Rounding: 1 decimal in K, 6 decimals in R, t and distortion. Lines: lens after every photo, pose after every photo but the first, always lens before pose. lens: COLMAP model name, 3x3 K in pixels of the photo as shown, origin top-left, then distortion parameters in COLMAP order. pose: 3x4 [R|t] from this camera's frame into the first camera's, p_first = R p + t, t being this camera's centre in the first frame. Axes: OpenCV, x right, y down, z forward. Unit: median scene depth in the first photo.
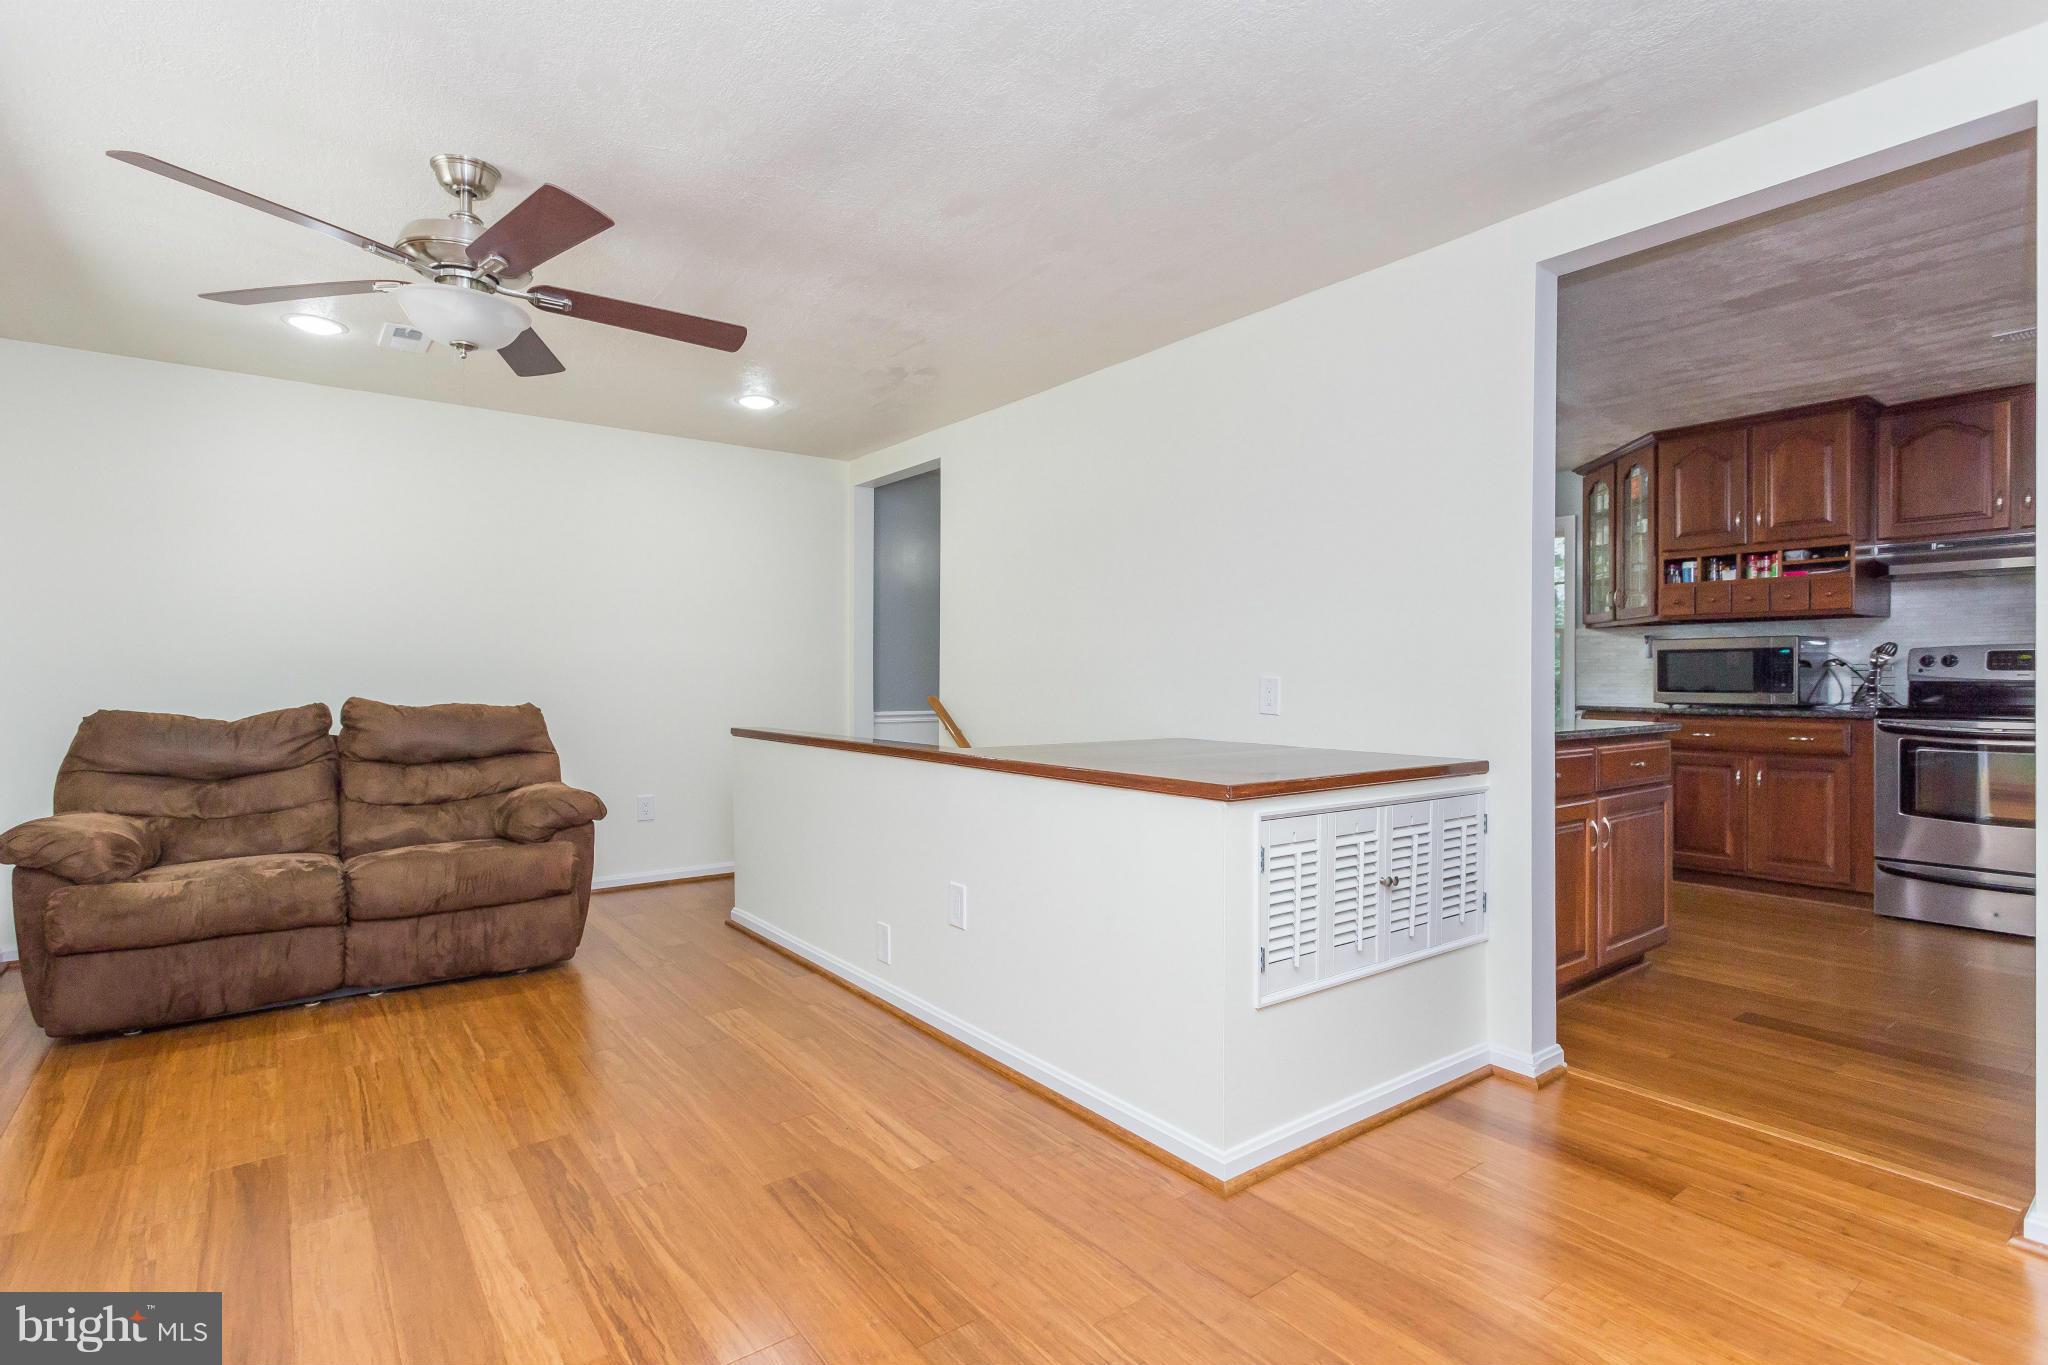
lens RADIAL K [[977.3, 0, 1013.1], [0, 977.3, 675.9], [0, 0, 1]] dist [0.002739, 0.000320]
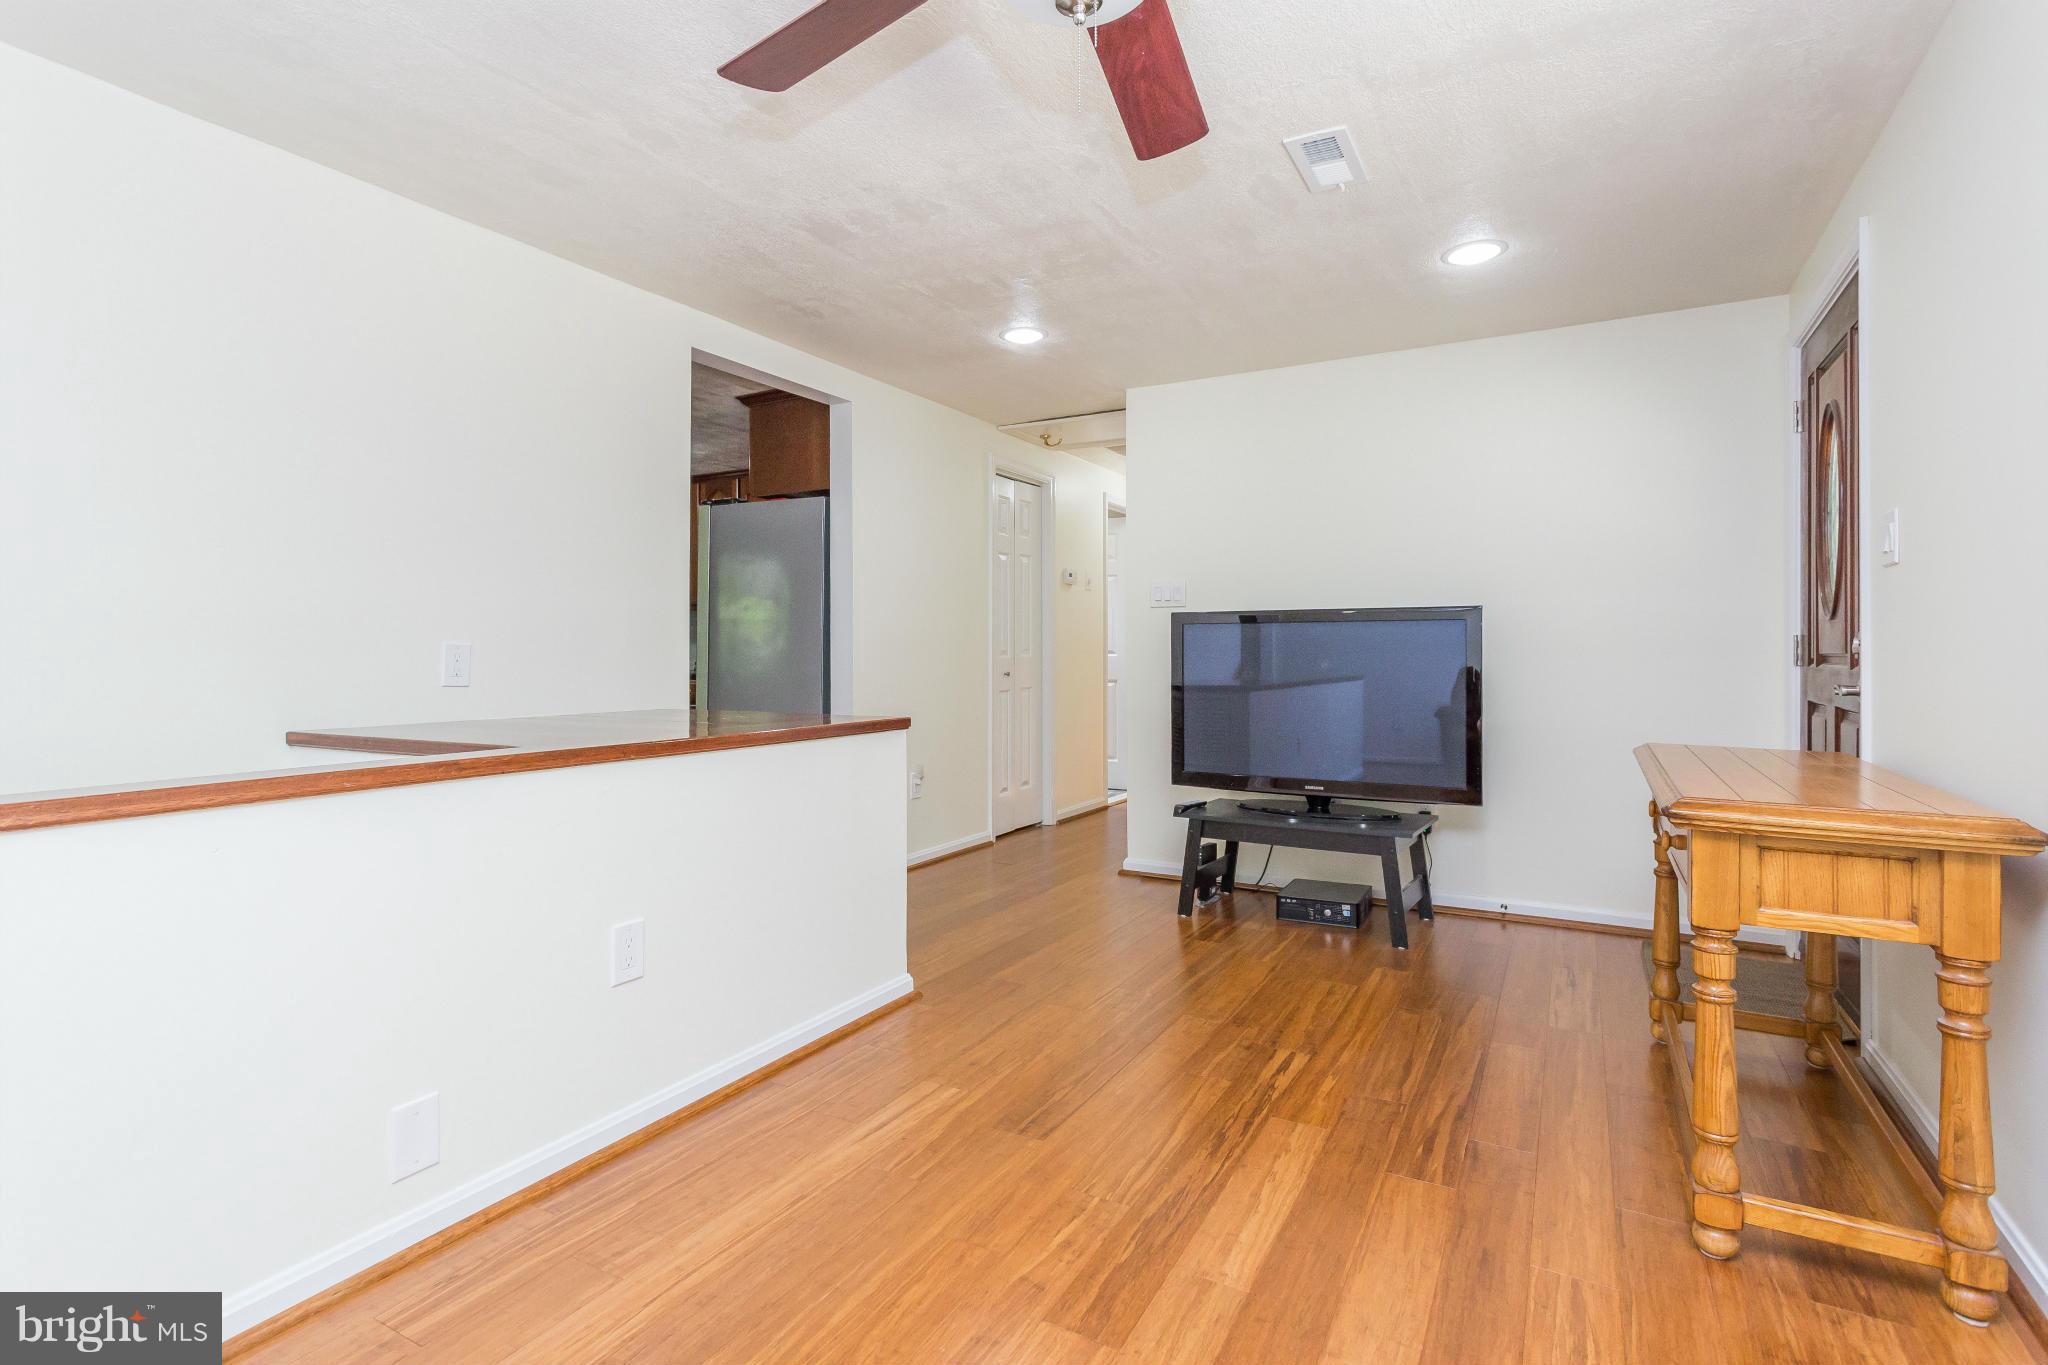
lens RADIAL K [[977.3, 0, 1013.1], [0, 977.3, 675.9], [0, 0, 1]] dist [0.002739, 0.000320]
pose [[-0.389402, -0.020419, 0.920841, -1.192628], [0.001382, 0.999740, 0.022753, 0.012873], [-0.921067, 0.010132, -0.389273, 1.442678]]
